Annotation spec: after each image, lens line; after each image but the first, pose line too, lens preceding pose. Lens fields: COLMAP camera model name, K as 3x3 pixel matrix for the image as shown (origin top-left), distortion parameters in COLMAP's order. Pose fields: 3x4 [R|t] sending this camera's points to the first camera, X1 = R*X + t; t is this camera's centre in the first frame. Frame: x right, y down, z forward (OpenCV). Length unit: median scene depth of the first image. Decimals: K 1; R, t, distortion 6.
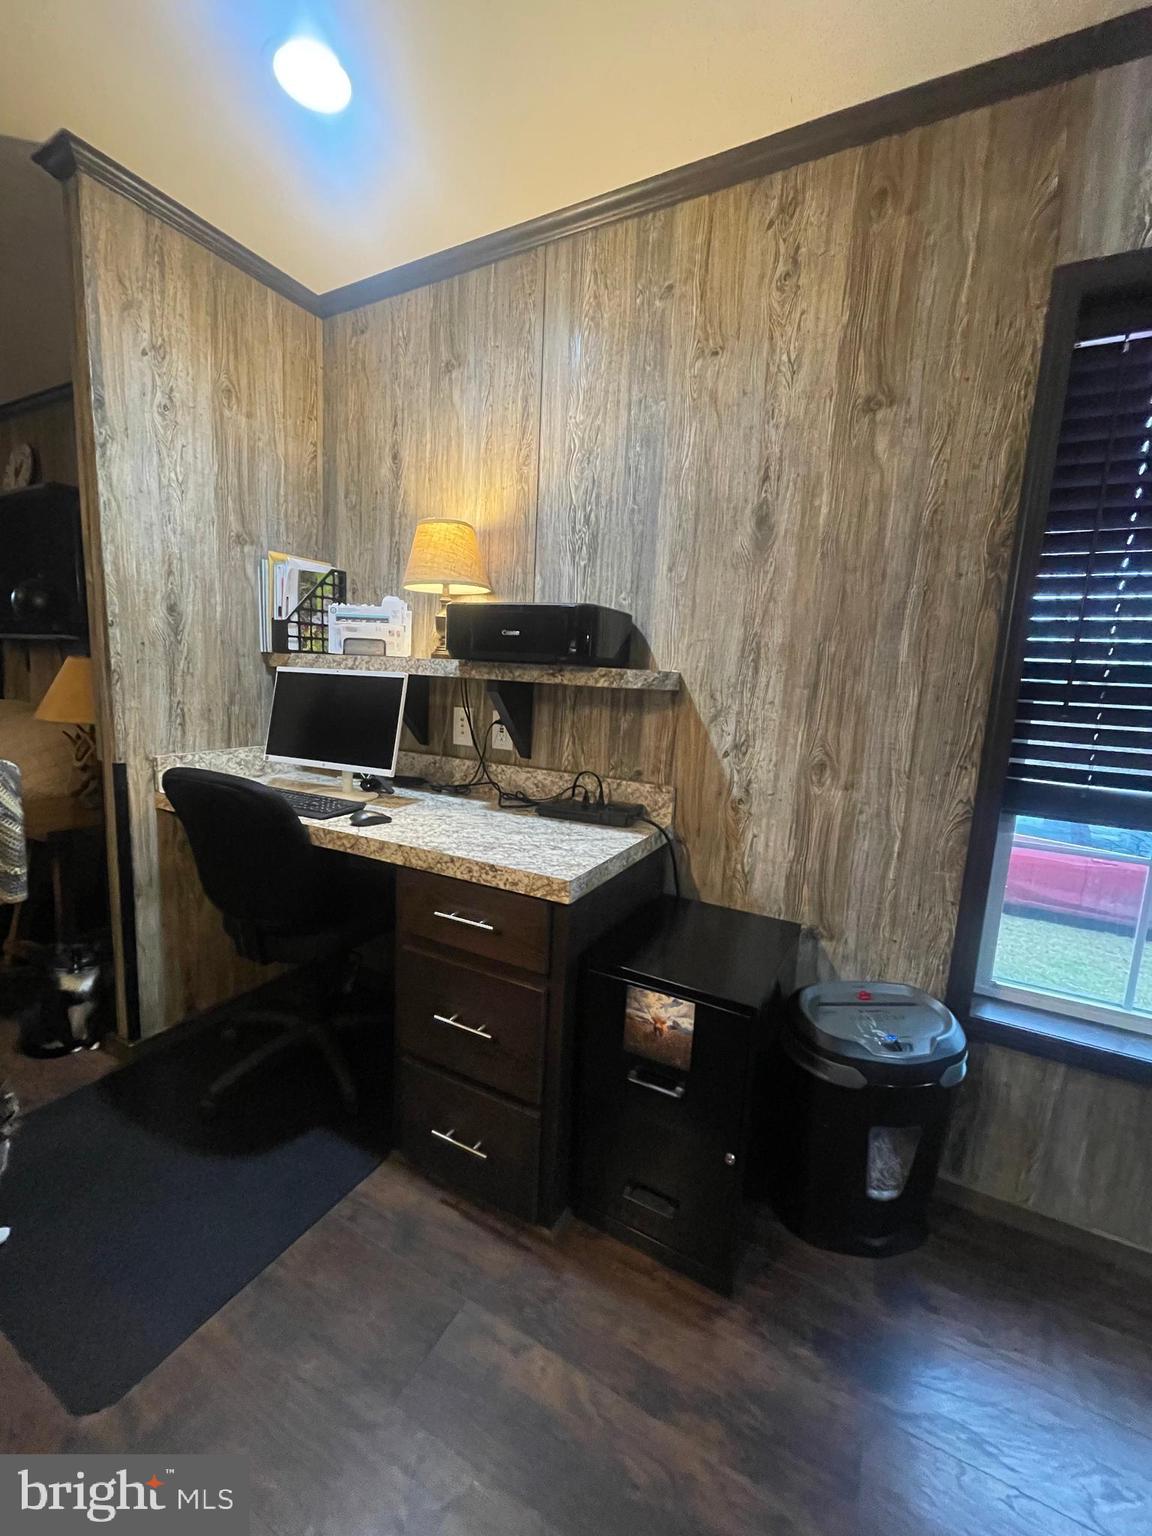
lens RADIAL K [[625.9, 0, 568.4], [0, 625.9, 763.0], [0, 0, 1]] dist [-0.004923, 0.000350]
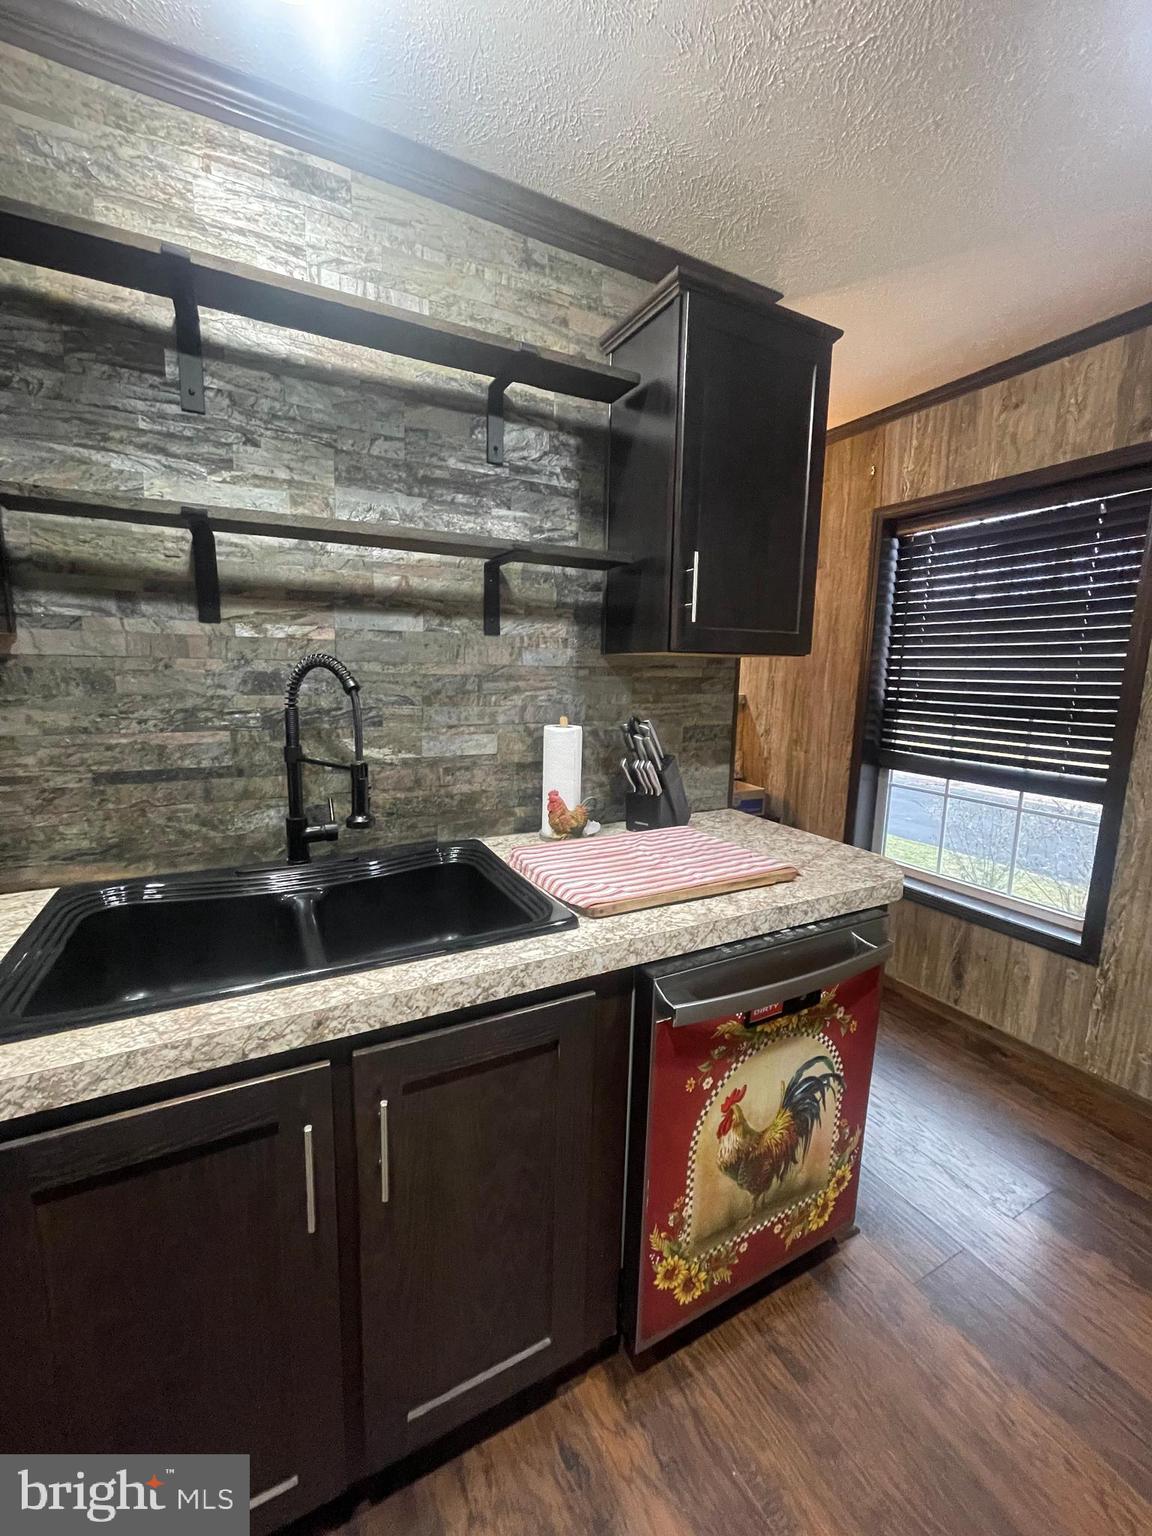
lens RADIAL K [[632.3, 0, 582.9], [0, 632.3, 759.8], [0, 0, 1]] dist [0.001824, 0.000097]
pose [[0.837500, 0.049010, -0.544235, 0.831717], [-0.057082, 0.998367, 0.002065, 0.088858], [0.543448, 0.029336, 0.838930, -0.964150]]
